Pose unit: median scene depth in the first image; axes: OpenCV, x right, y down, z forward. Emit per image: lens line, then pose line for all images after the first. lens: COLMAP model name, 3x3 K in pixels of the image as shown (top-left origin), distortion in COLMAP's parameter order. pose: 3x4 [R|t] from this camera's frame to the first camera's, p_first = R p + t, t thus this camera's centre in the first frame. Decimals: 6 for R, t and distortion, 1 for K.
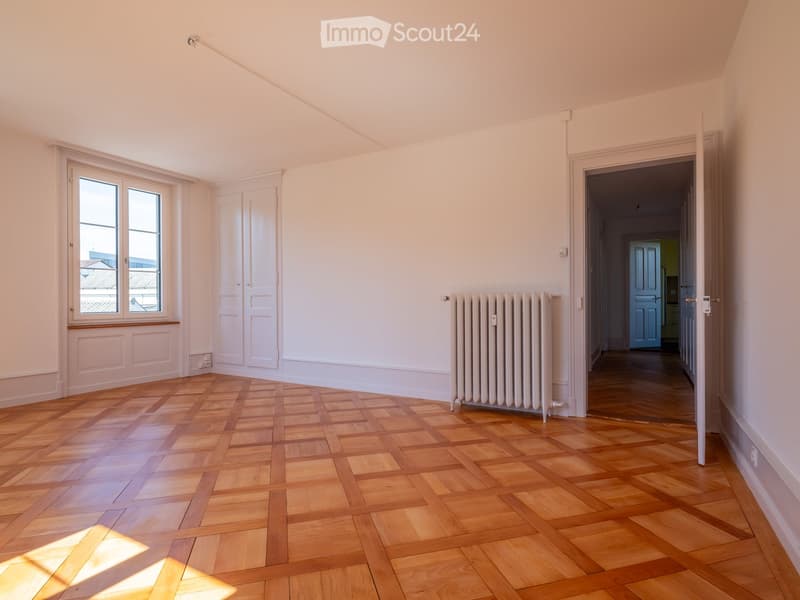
lens RADIAL K [[423.0, 0, 400.0], [0, 423.0, 300.0], [0, 0, 1]] dist [-0.000047, 0.000311]
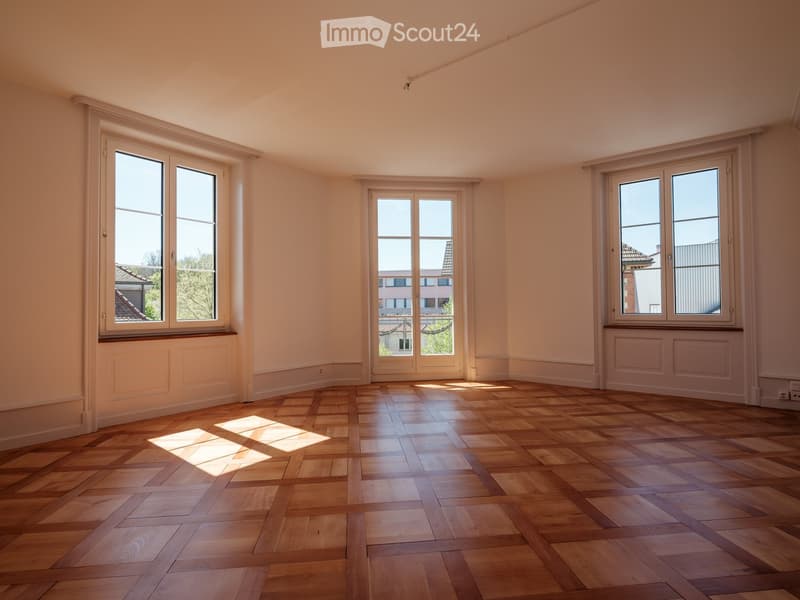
lens RADIAL K [[423.0, 0, 400.0], [0, 423.0, 300.0], [0, 0, 1]] dist [-0.000047, 0.000311]
pose [[-0.149289, -0.012961, -0.988709, 0.332113], [0.009810, 0.999845, -0.014588, 0.006216], [0.988745, -0.011877, -0.149139, 0.566459]]
